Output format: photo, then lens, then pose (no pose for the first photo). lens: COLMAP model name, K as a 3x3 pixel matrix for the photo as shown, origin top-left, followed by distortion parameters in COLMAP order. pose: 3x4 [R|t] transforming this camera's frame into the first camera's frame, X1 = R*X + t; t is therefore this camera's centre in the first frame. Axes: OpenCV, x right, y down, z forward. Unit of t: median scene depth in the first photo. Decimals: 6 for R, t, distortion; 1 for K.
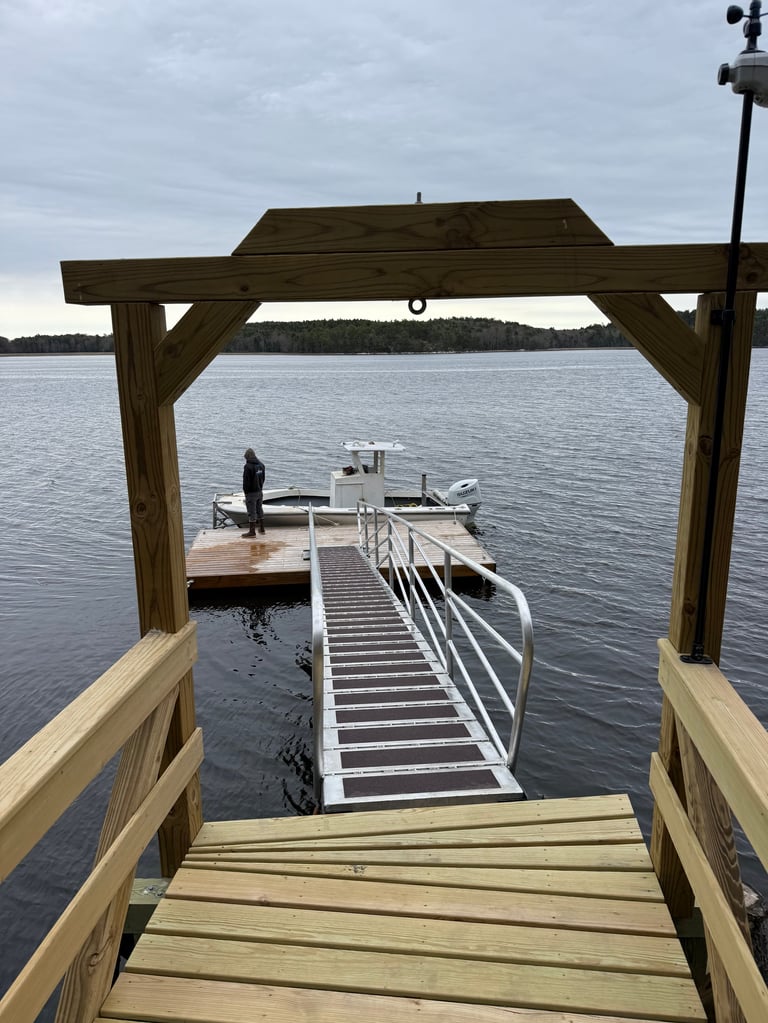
lens RADIAL K [[718.5, 0, 380.3], [0, 718.5, 522.3], [0, 0, 1]] dist [0.000349, -0.023327]
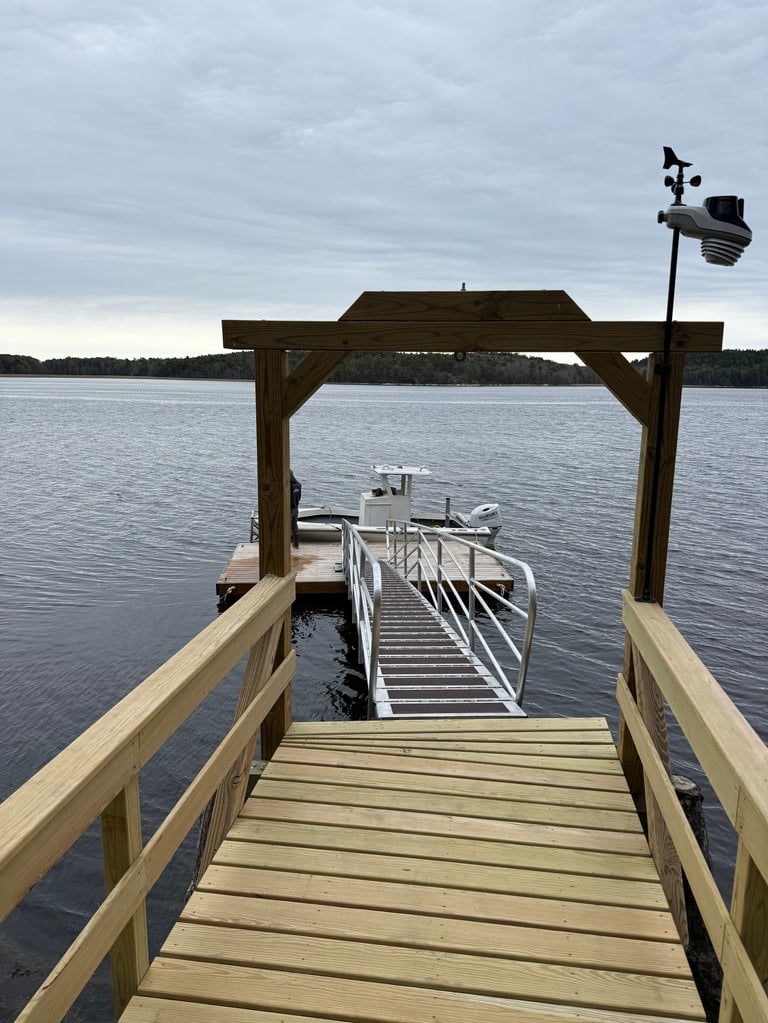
lens RADIAL K [[718.5, 0, 386.5], [0, 718.5, 521.9], [0, 0, 1]] dist [0.000349, -0.023327]
pose [[0.999394, 0.028611, -0.019834, -0.054802], [-0.029398, 0.998744, -0.040562, 0.095171], [0.018649, 0.041120, 0.998980, -0.424876]]
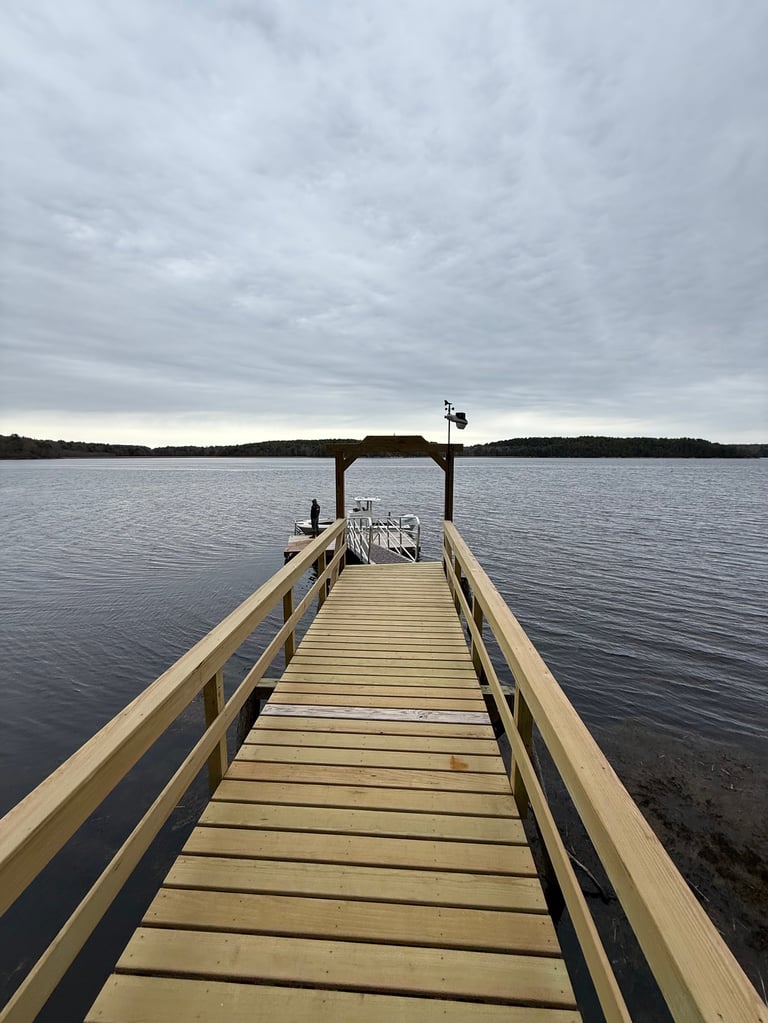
lens RADIAL K [[408.7, 0, 380.1], [0, 408.7, 510.5], [0, 0, 1]] dist [-0.028773, -0.000050]
pose [[0.998860, 0.002021, 0.047702, -0.173585], [0.002886, 0.994721, -0.102572, 0.383242], [-0.047657, 0.102592, 0.993581, -1.741859]]
